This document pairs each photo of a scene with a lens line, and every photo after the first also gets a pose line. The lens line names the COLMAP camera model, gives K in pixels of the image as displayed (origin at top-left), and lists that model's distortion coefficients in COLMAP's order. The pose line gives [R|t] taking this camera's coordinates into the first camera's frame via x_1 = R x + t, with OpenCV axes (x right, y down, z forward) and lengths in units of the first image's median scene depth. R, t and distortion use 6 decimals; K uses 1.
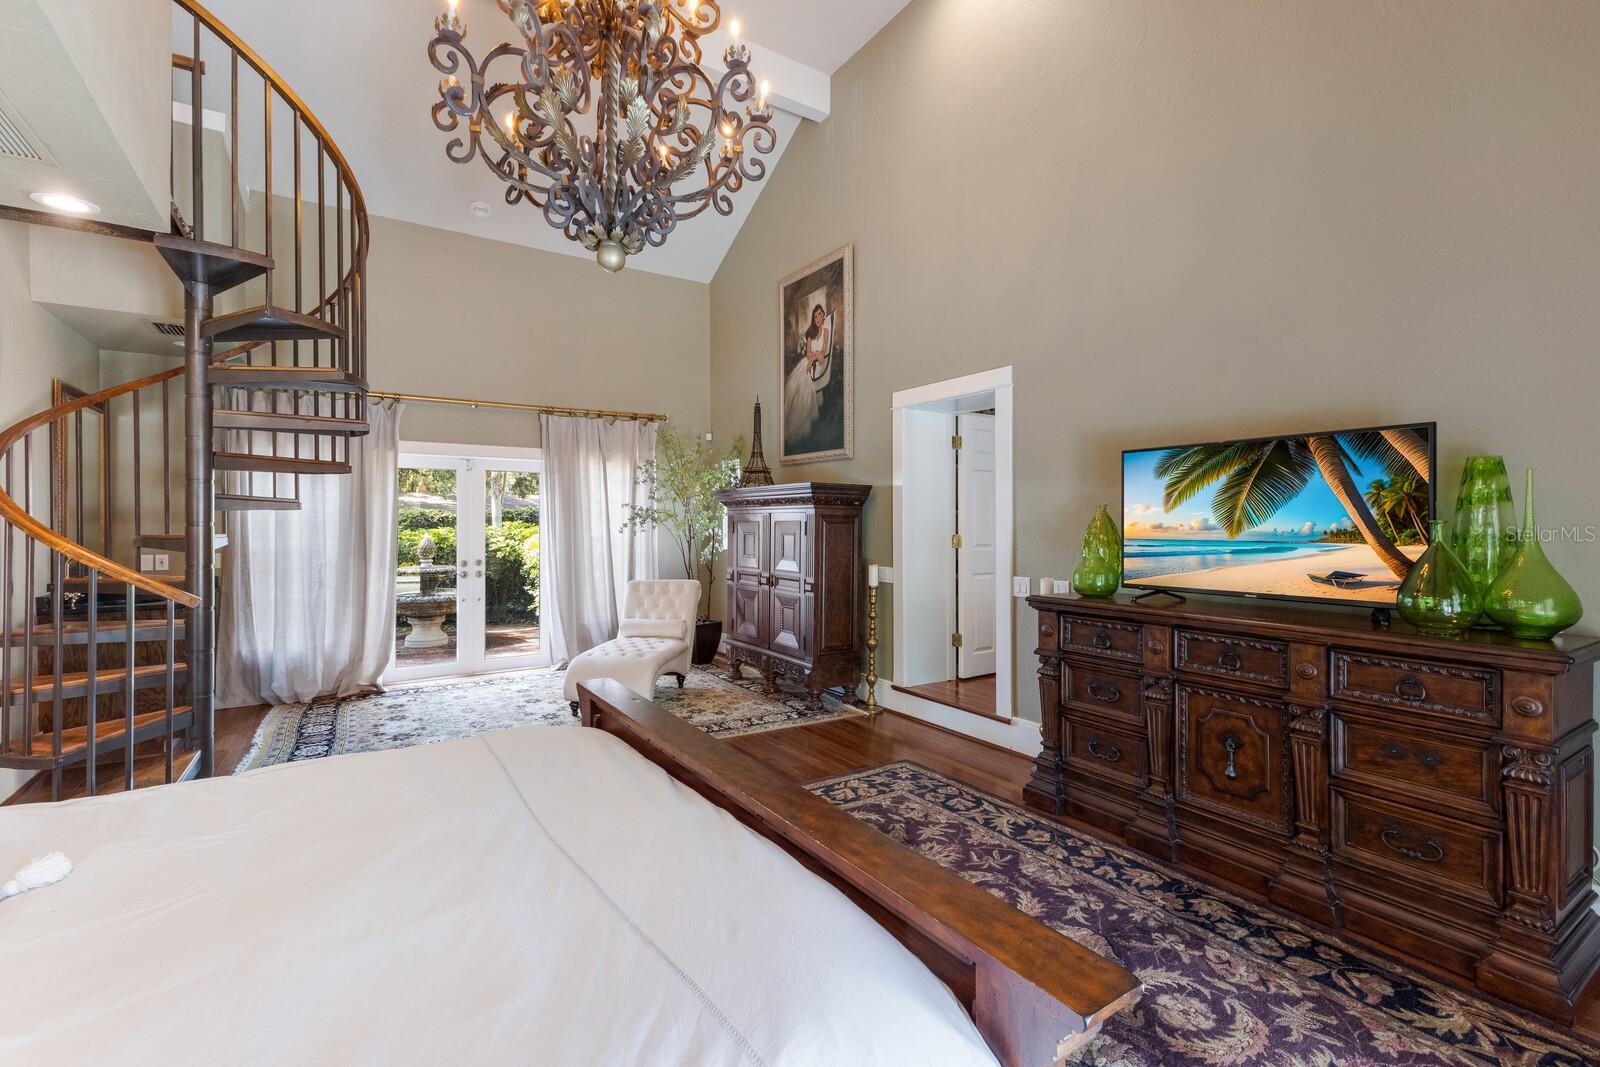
lens RADIAL K [[690.1, 0, 797.4], [0, 690.1, 527.4], [0, 0, 1]] dist [0.014320, -0.002303]
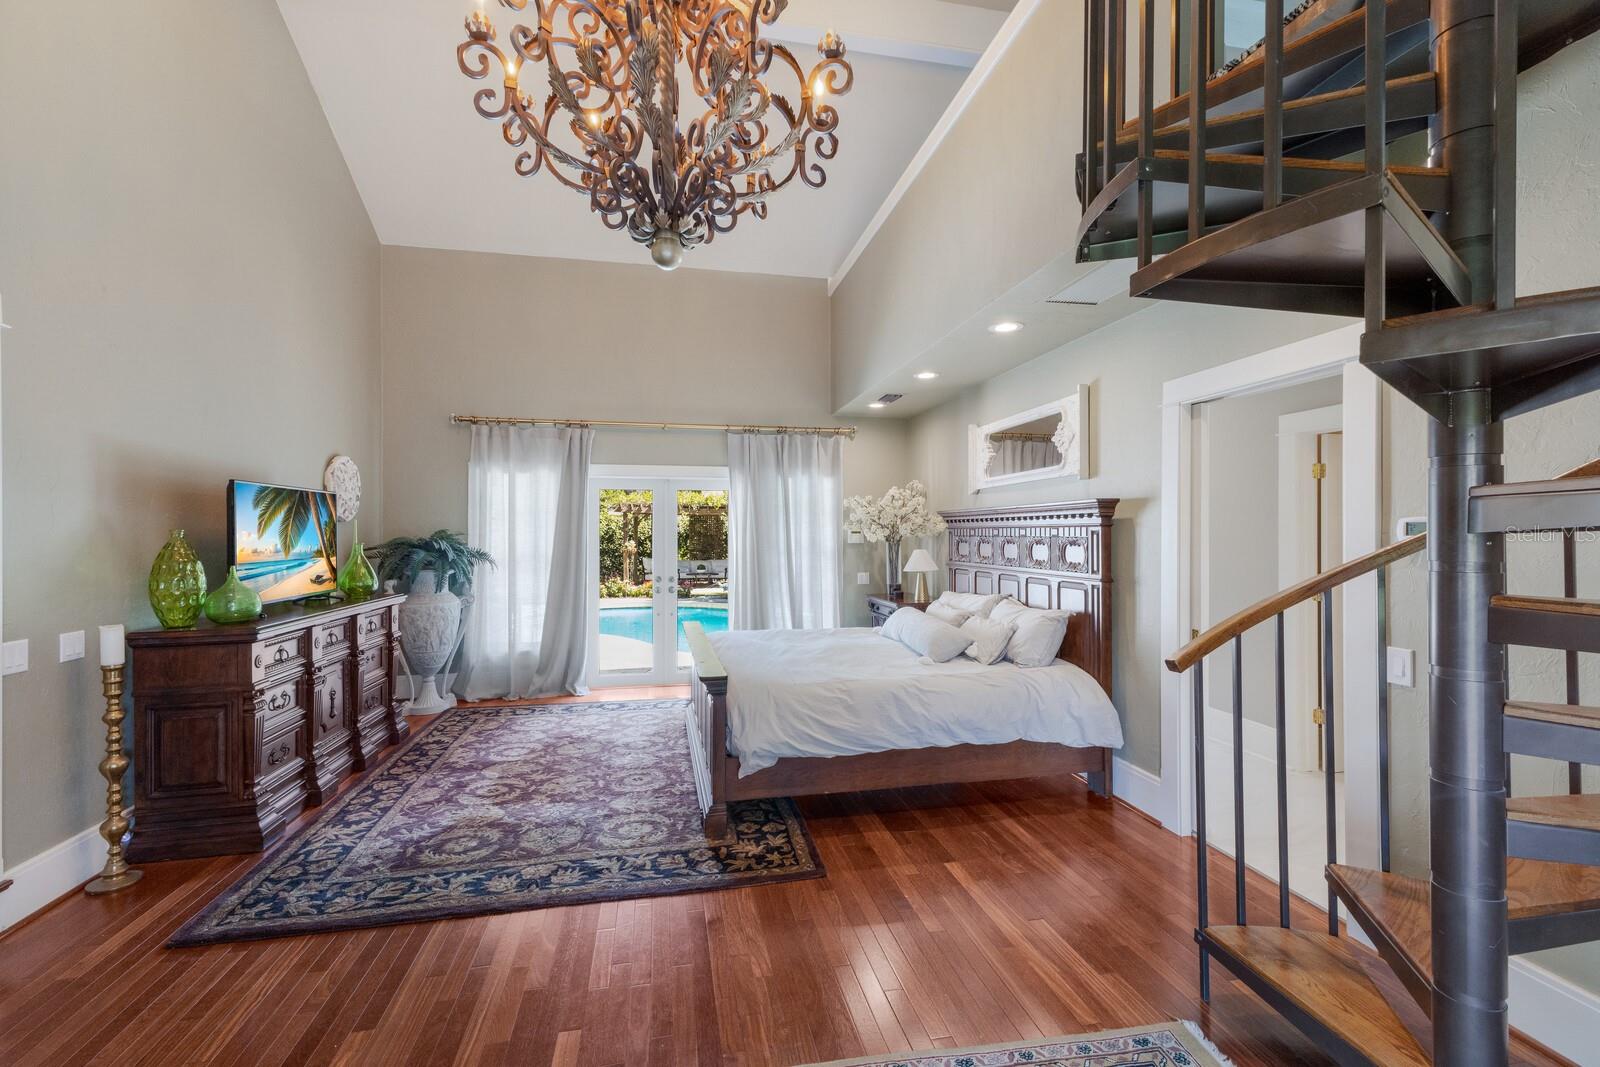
lens RADIAL K [[690.1, 0, 798.2], [0, 690.1, 533.1], [0, 0, 1]] dist [0.014320, -0.002303]
pose [[-0.927795, -0.000384, 0.373089, -0.802566], [0.000482, 0.999997, 0.002227, -0.035965], [-0.373089, 0.002246, -0.927793, 1.868230]]
